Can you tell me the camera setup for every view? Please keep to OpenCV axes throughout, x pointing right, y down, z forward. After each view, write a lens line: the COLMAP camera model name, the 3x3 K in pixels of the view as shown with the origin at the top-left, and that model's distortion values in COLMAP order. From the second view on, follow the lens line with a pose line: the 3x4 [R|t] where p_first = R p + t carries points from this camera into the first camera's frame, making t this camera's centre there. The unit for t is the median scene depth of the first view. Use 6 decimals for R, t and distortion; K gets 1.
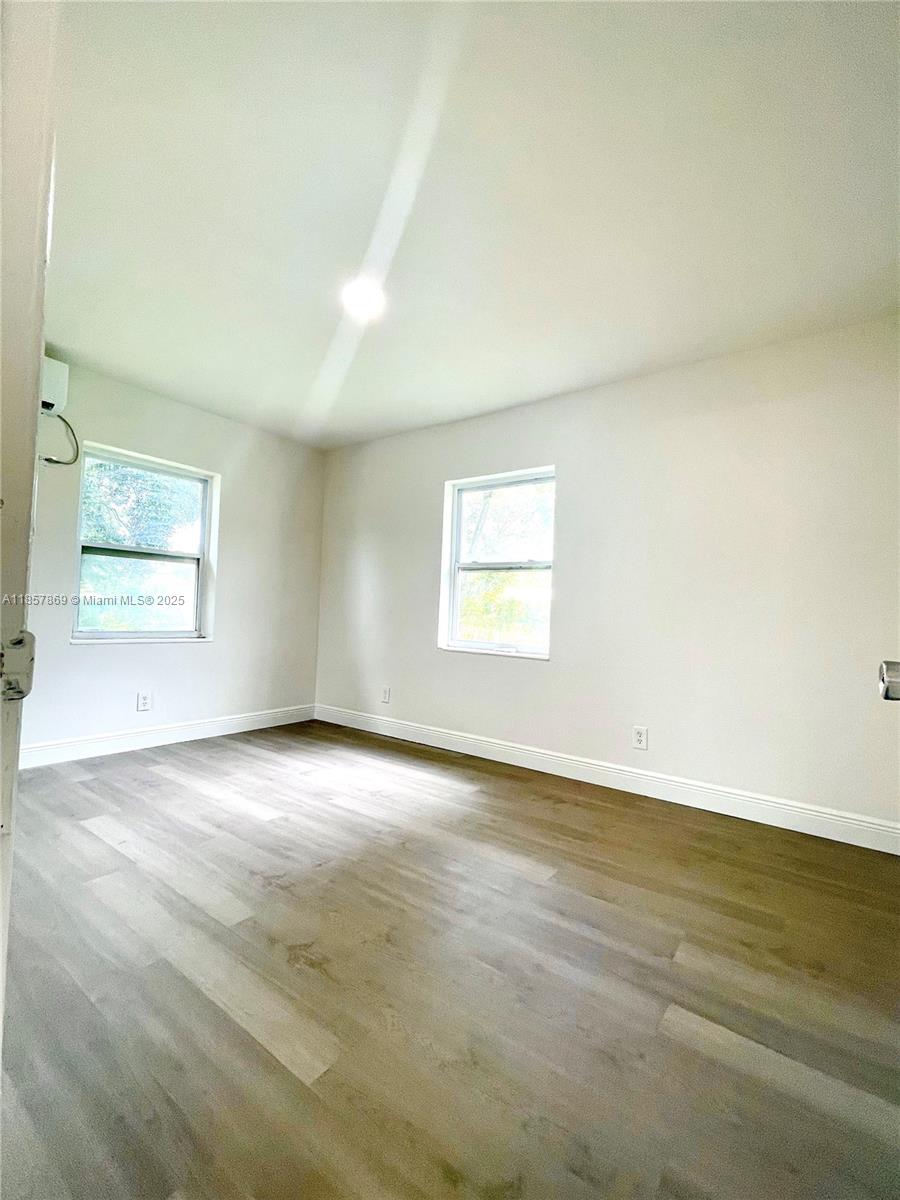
lens RADIAL K [[516.4, 0, 450.0], [0, 516.4, 600.0], [0, 0, 1]] dist [0.001654, 0.000113]
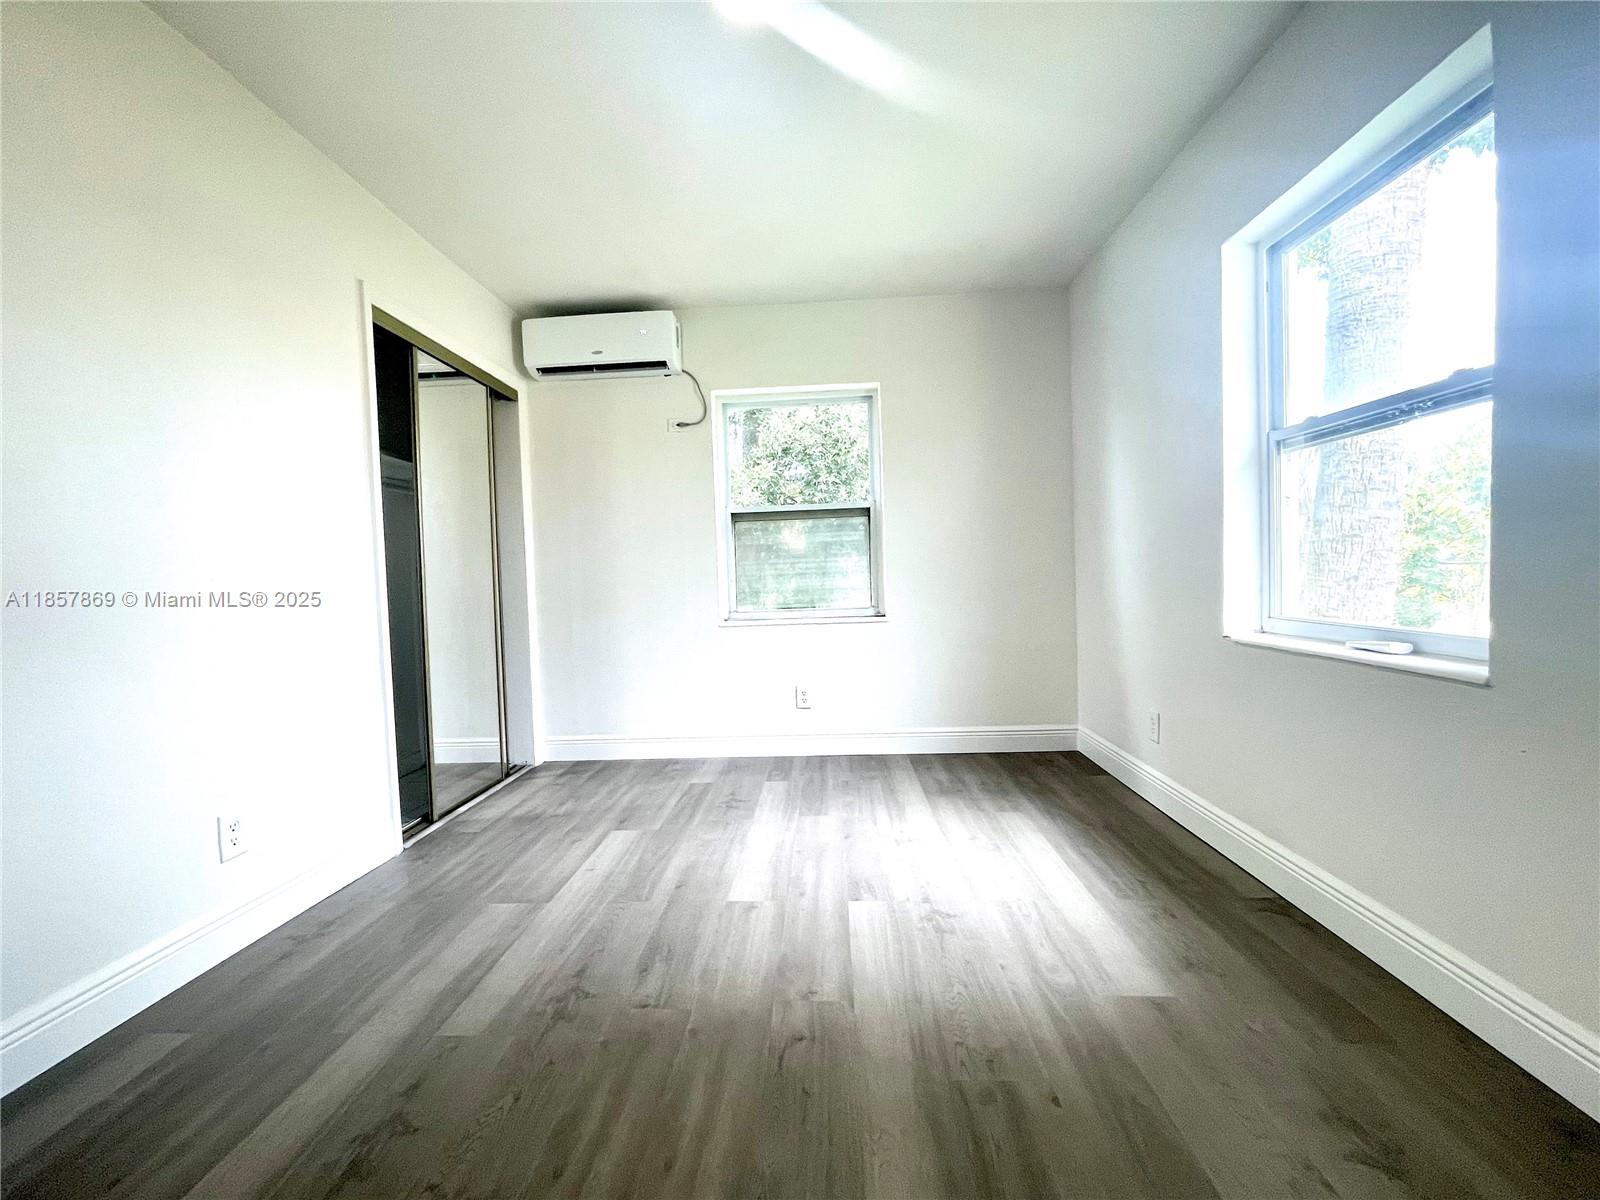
lens RADIAL K [[688.5, 0, 800.0], [0, 688.5, 600.0], [0, 0, 1]] dist [0.001654, 0.000113]
pose [[0.556175, -0.027423, -0.830613, 0.304631], [0.078732, 0.996699, 0.019812, 0.026544], [0.827327, -0.076415, 0.556498, 0.436937]]
